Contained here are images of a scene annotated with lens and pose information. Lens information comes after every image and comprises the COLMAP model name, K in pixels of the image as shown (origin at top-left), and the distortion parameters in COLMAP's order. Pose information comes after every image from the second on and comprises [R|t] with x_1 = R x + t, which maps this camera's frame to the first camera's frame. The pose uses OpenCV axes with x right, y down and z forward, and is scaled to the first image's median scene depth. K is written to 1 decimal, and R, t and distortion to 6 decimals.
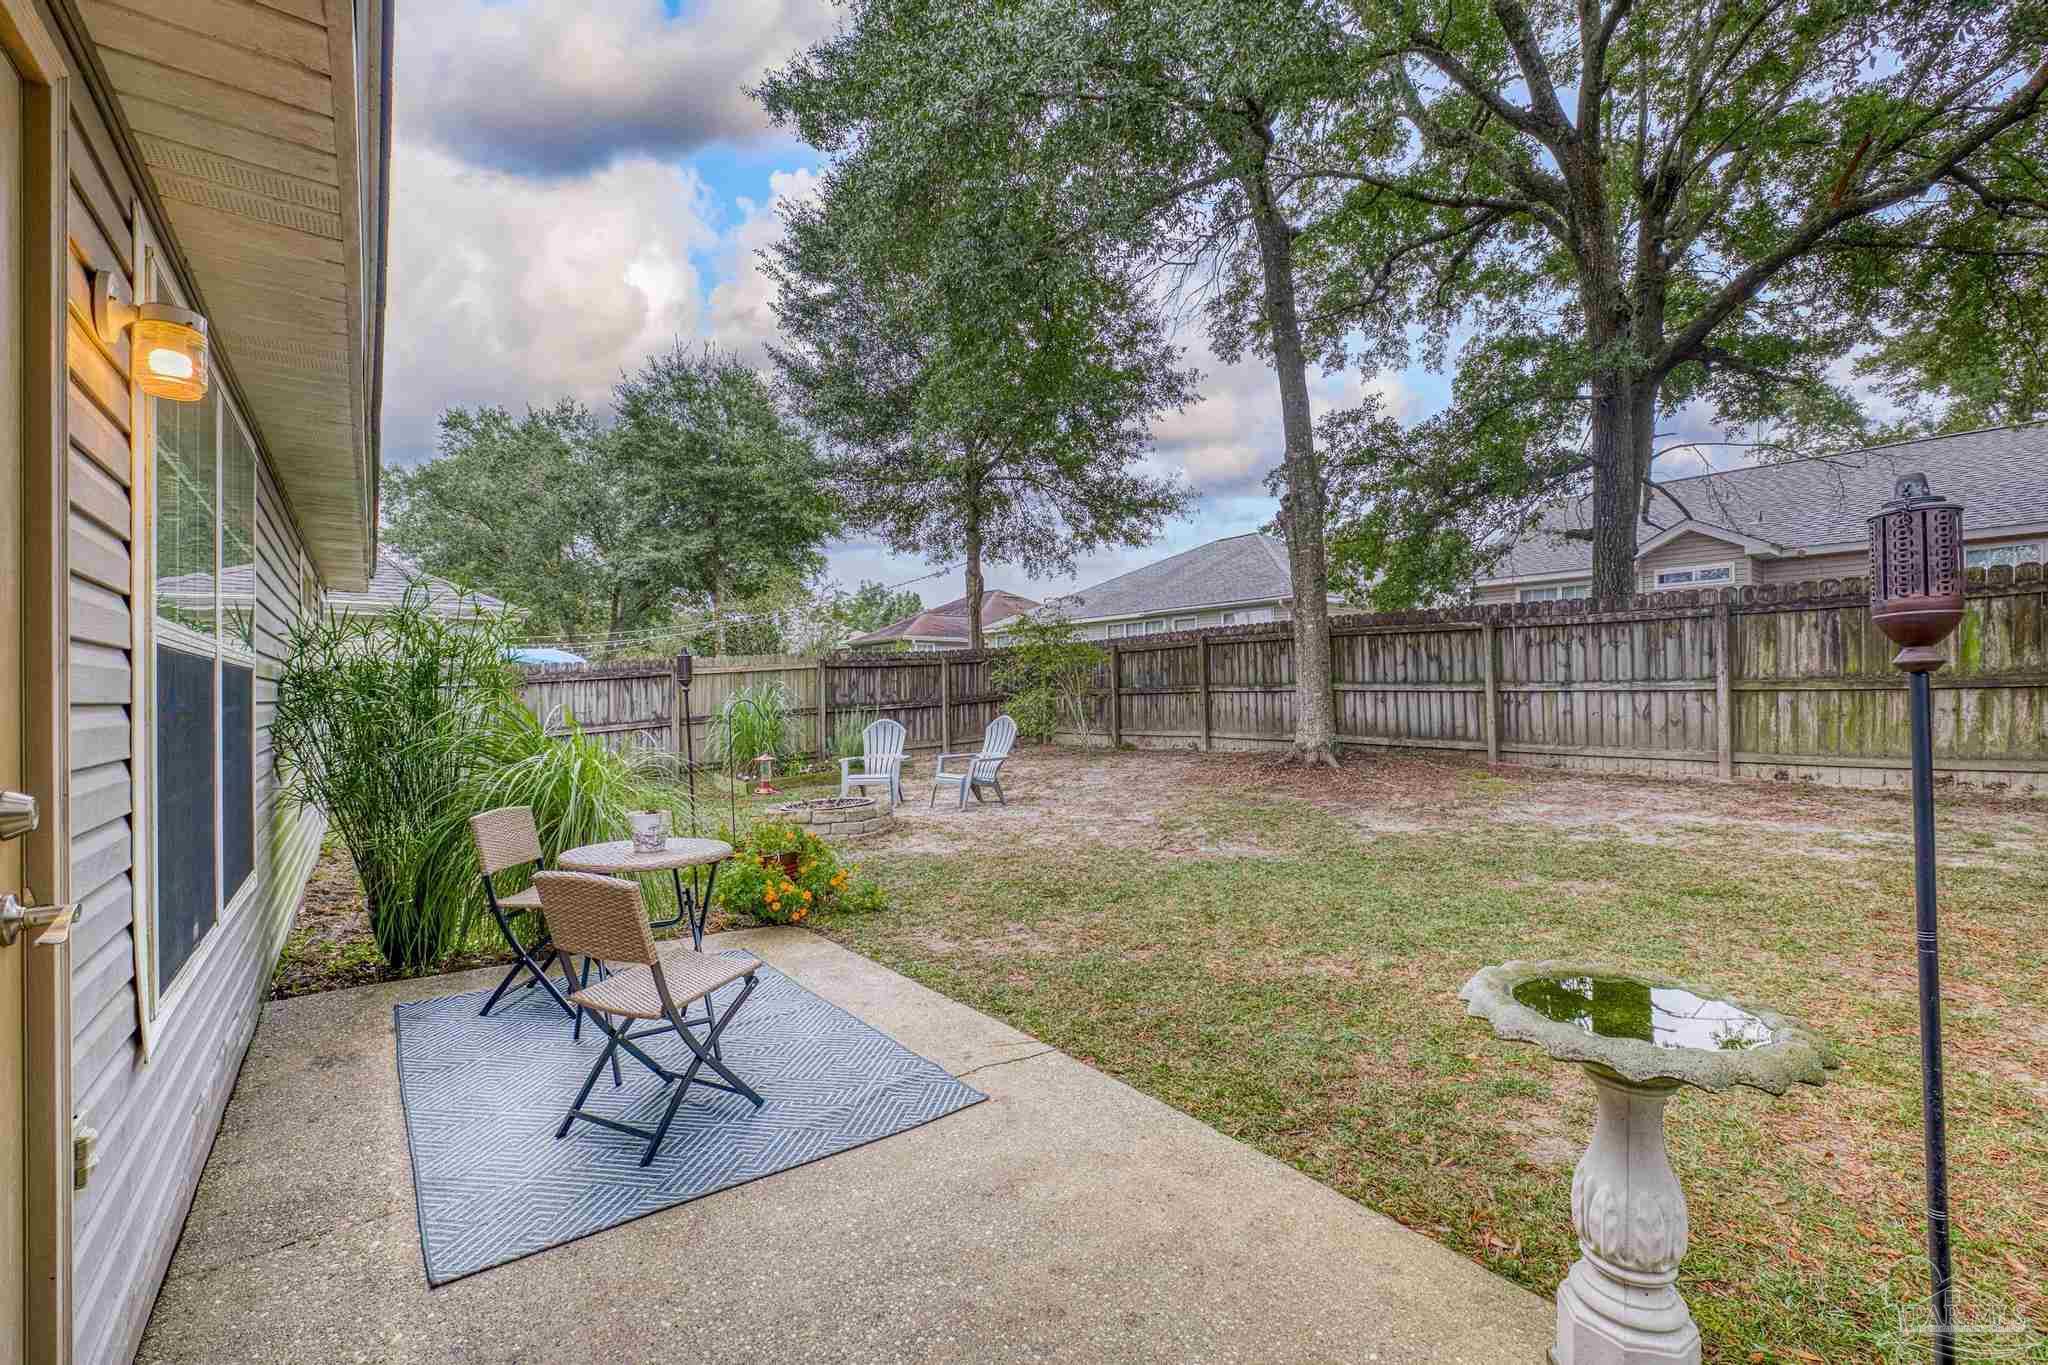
lens RADIAL K [[875.2, 0, 1026.6], [0, 875.2, 699.7], [0, 0, 1]] dist [-0.049328, 0.022606]
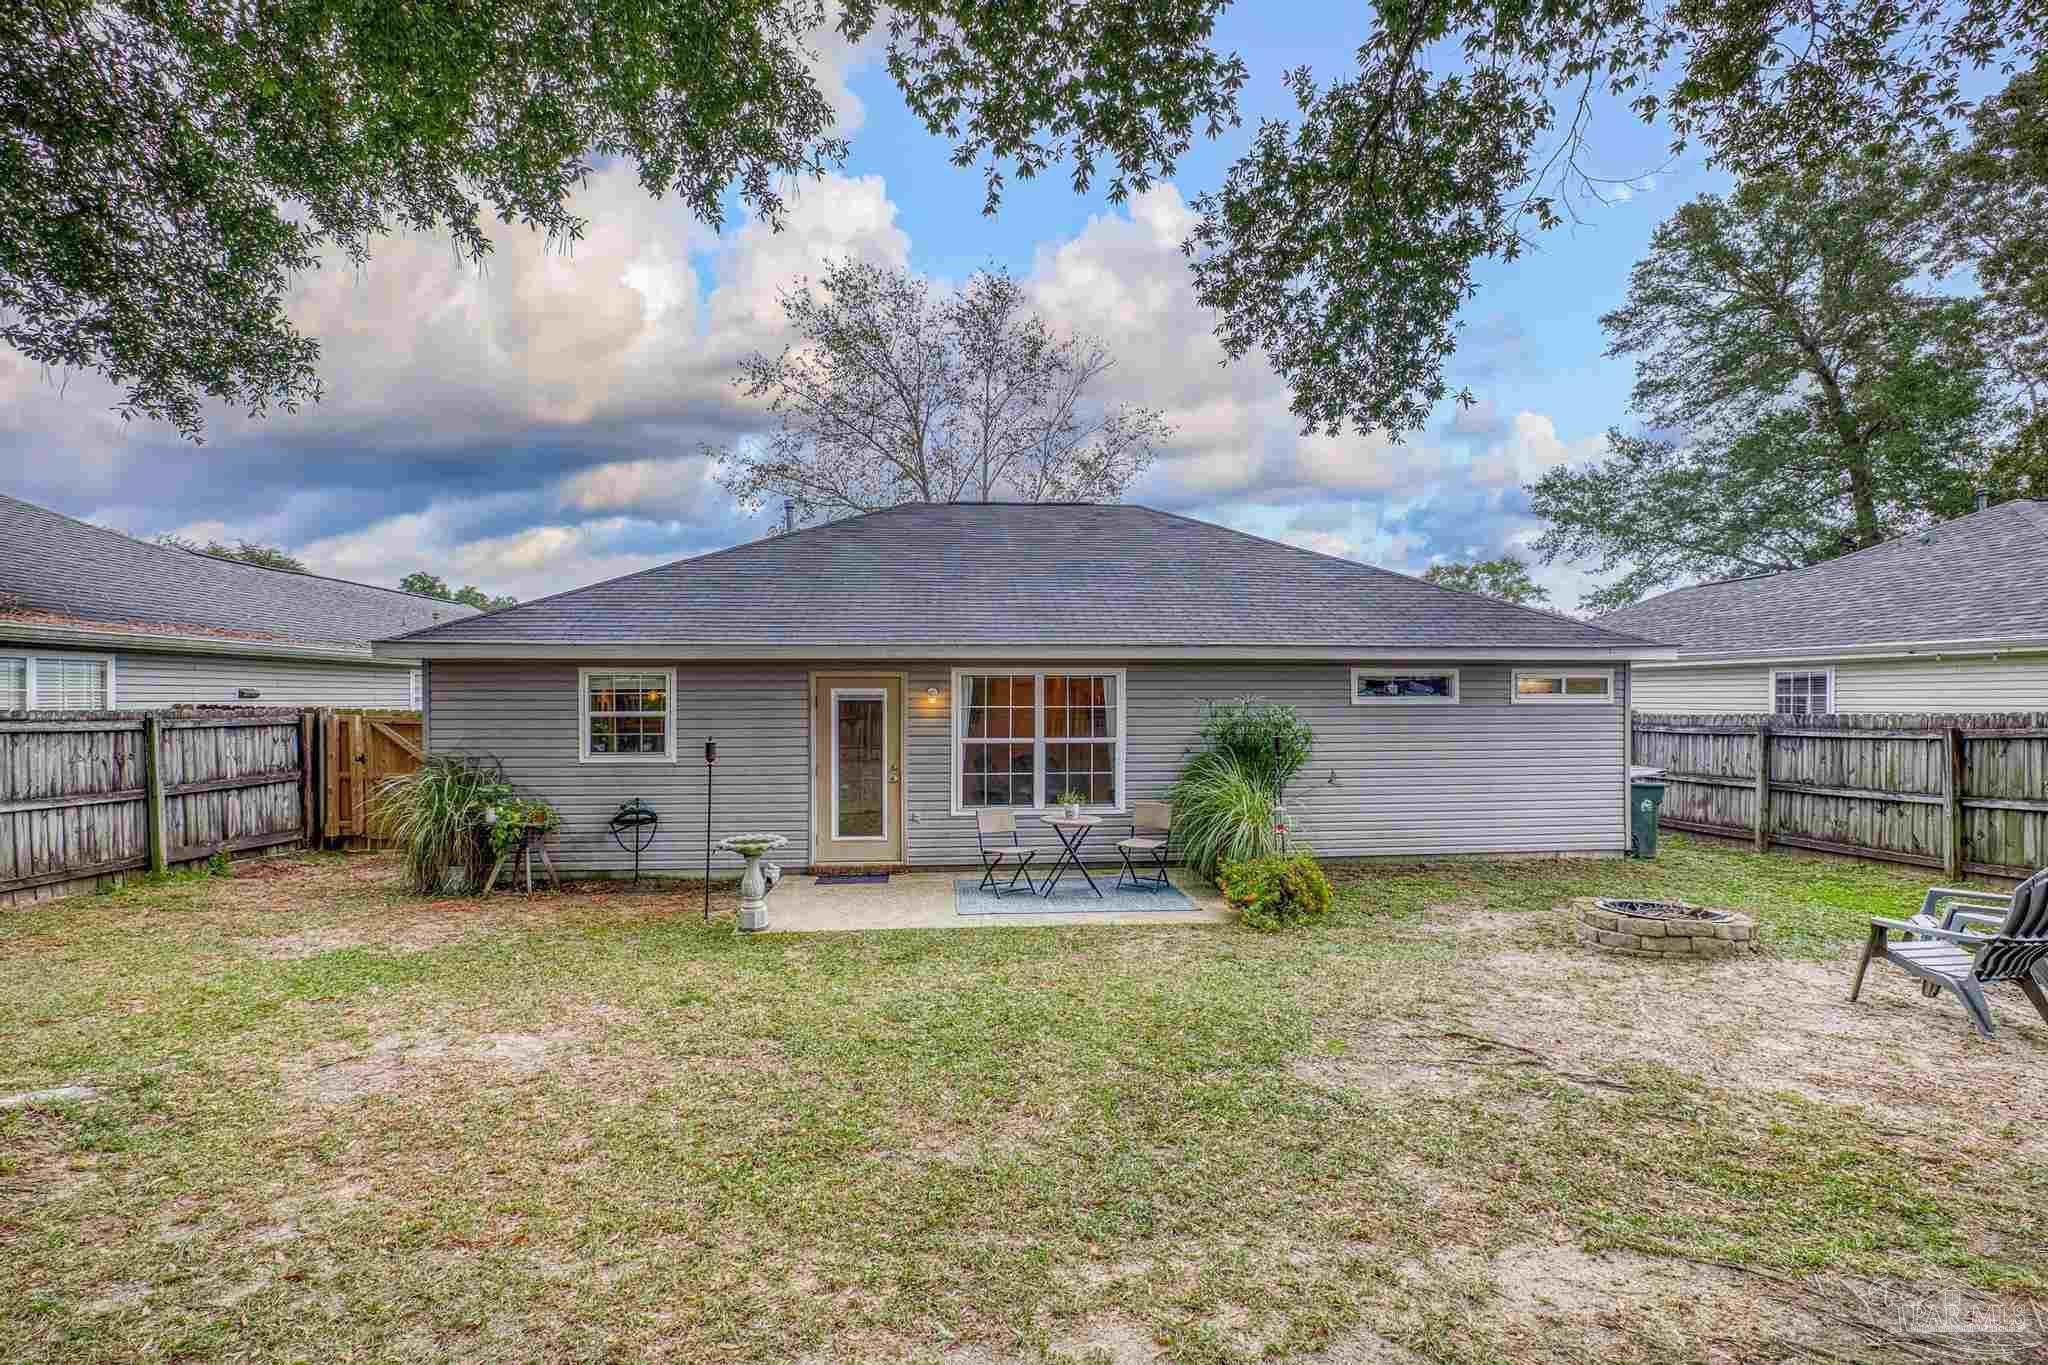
lens RADIAL K [[887.6, 0, 1024.1], [0, 887.6, 698.4], [0, 0, 1]] dist [-0.048924, 0.020958]
pose [[-0.522657, 0.001892, -0.852541, 0.575288], [-0.001311, 0.999995, 0.003023, -0.059416], [0.852542, 0.002697, -0.522652, 0.683774]]
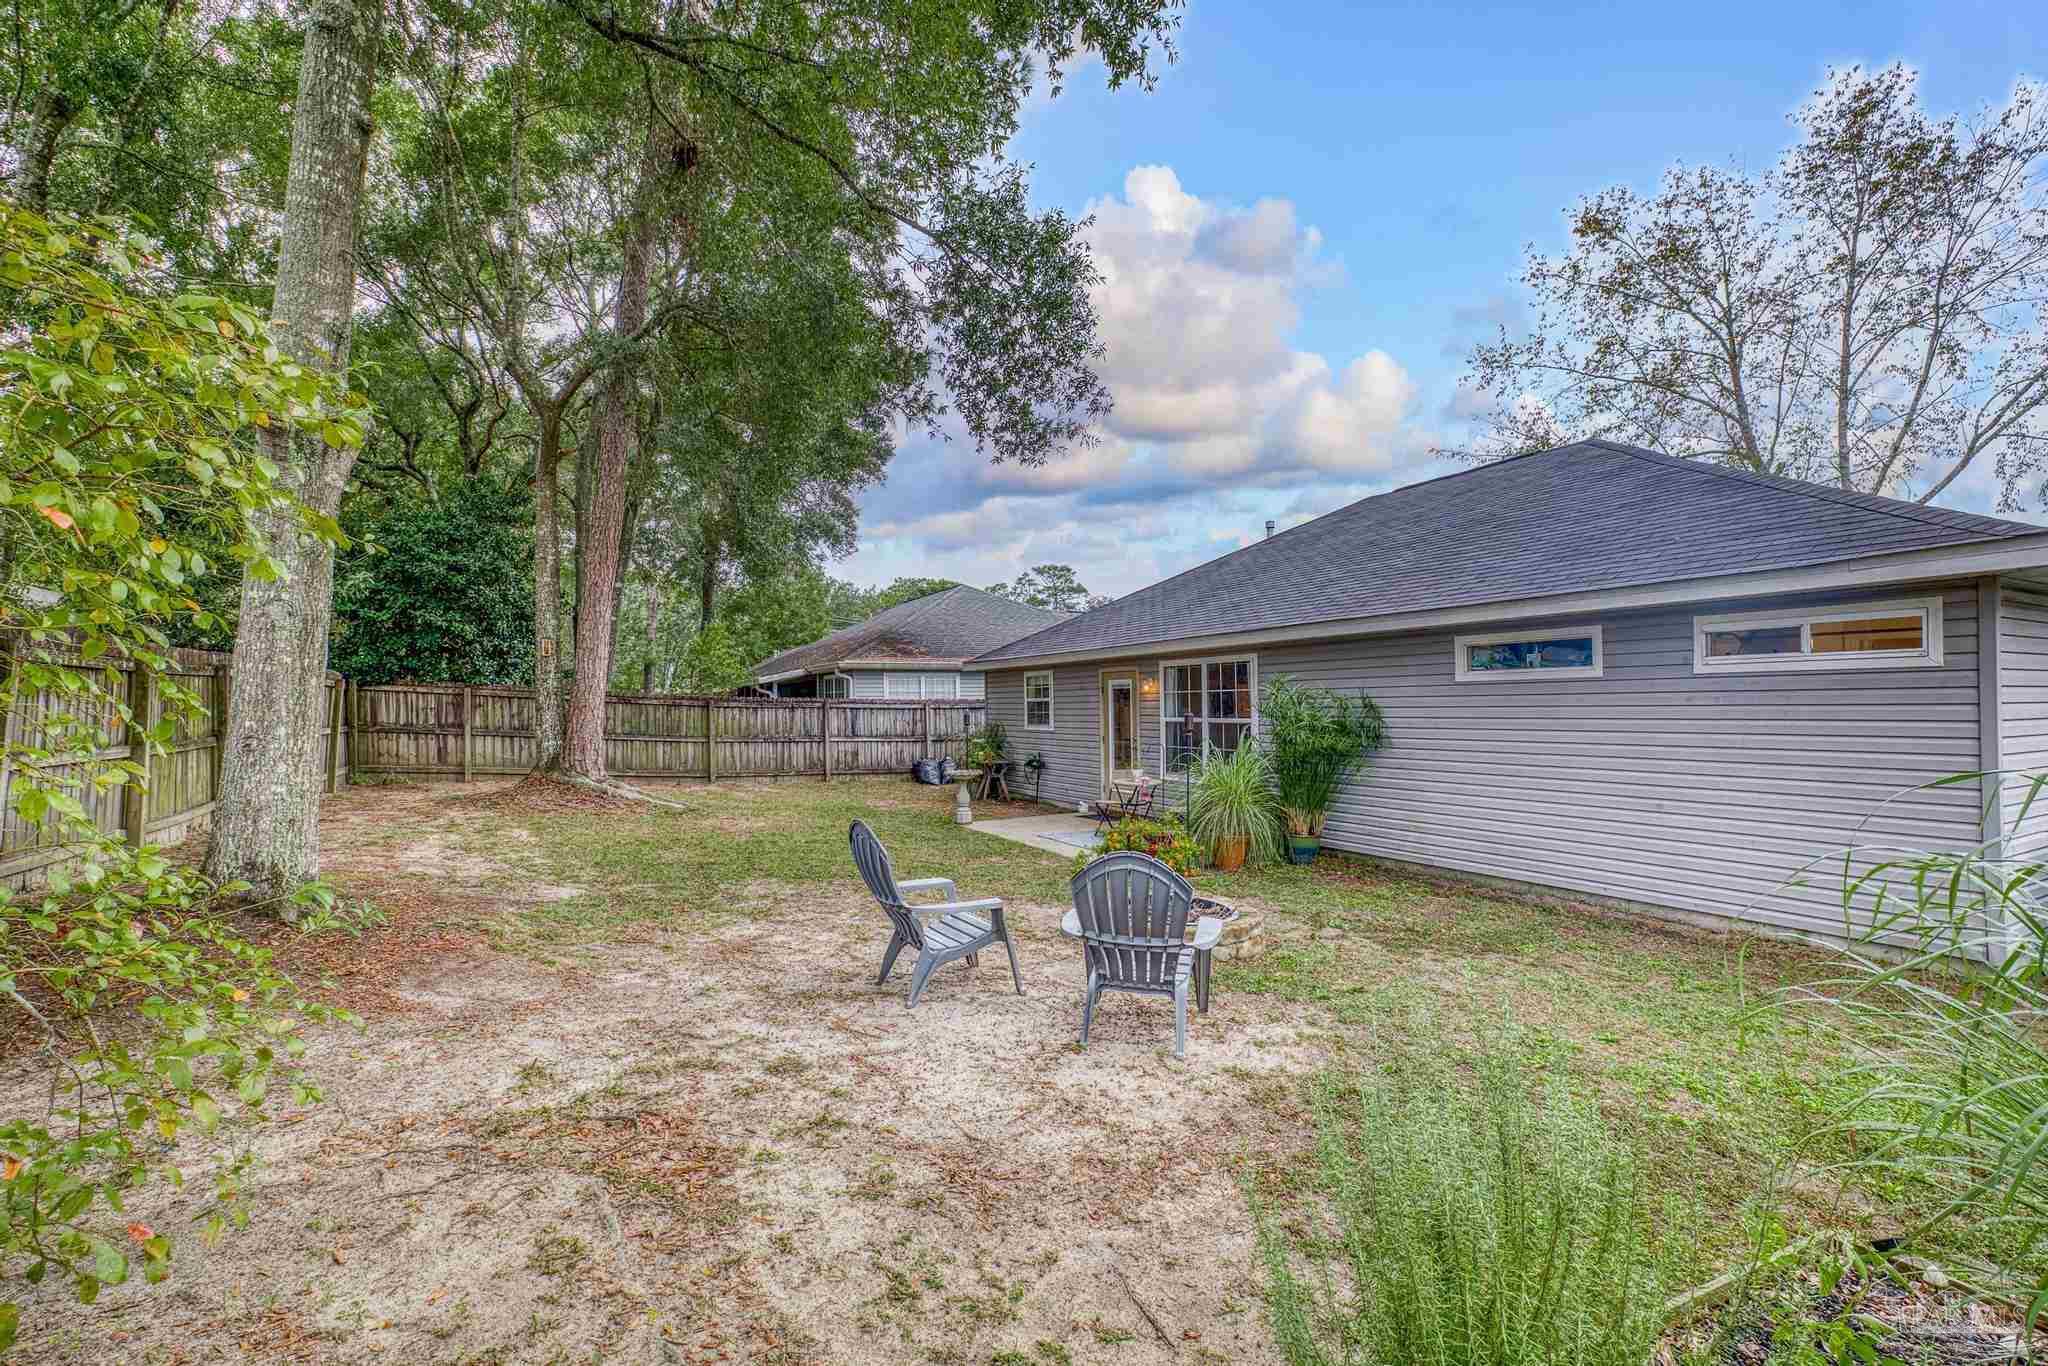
lens RADIAL K [[888.5, 0, 1031.2], [0, 888.5, 683.9], [0, 0, 1]] dist [-0.046557, 0.022155]
pose [[-0.988431, 0.018743, 0.150510, -0.170459], [0.016182, 0.999703, -0.018227, -0.040269], [-0.150807, -0.015580, -0.988441, 1.302640]]
